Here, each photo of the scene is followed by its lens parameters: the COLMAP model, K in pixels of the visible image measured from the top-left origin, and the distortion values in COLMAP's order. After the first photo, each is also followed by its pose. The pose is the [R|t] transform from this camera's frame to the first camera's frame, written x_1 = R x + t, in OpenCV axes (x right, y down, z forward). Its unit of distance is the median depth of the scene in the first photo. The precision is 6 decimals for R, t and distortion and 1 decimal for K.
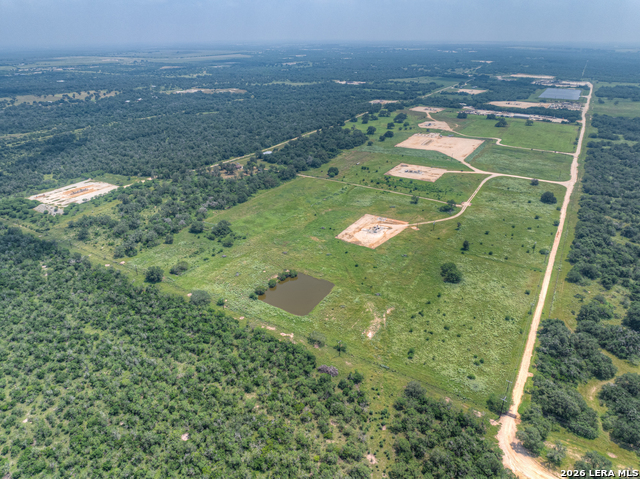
lens RADIAL K [[449.8, 0, 319.1], [0, 449.8, 236.4], [0, 0, 1]] dist [-0.049664, 0.024033]
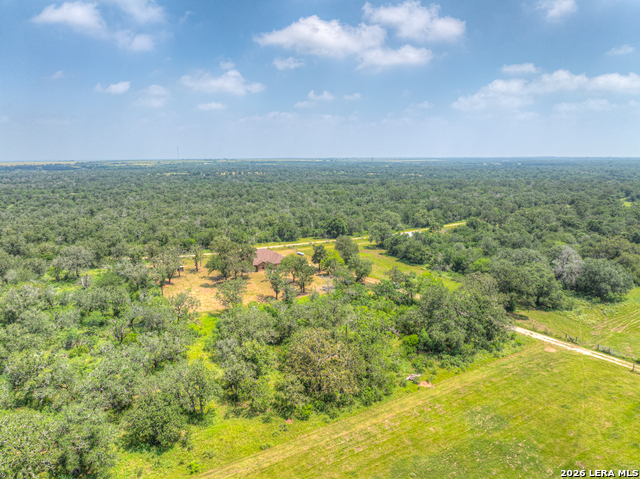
lens RADIAL K [[449.8, 0, 319.1], [0, 449.8, 236.4], [0, 0, 1]] dist [-0.049664, 0.024033]
pose [[0.911637, 0.069281, -0.405116, -0.085987], [-0.167304, 0.962882, -0.211820, -0.214212], [0.375404, 0.260880, 0.889389, 1.397564]]
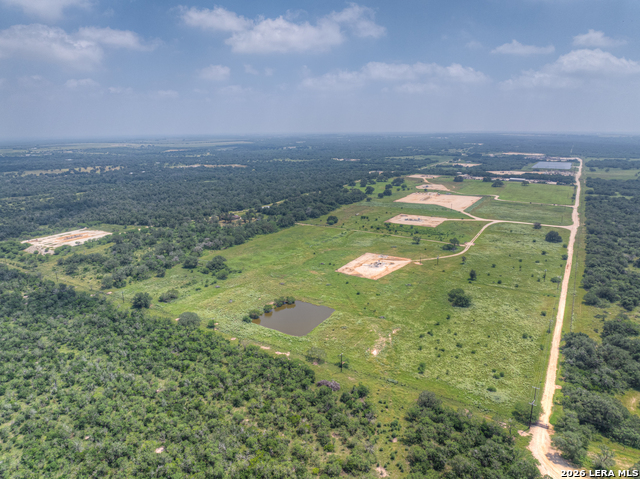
lens RADIAL K [[449.8, 0, 319.1], [0, 449.8, 236.4], [0, 0, 1]] dist [-0.049664, 0.024033]
pose [[0.999991, -0.004115, 0.001309, 0.001112], [0.004289, 0.981632, -0.190738, 0.140718], [-0.000500, 0.190742, 0.981640, 0.062381]]
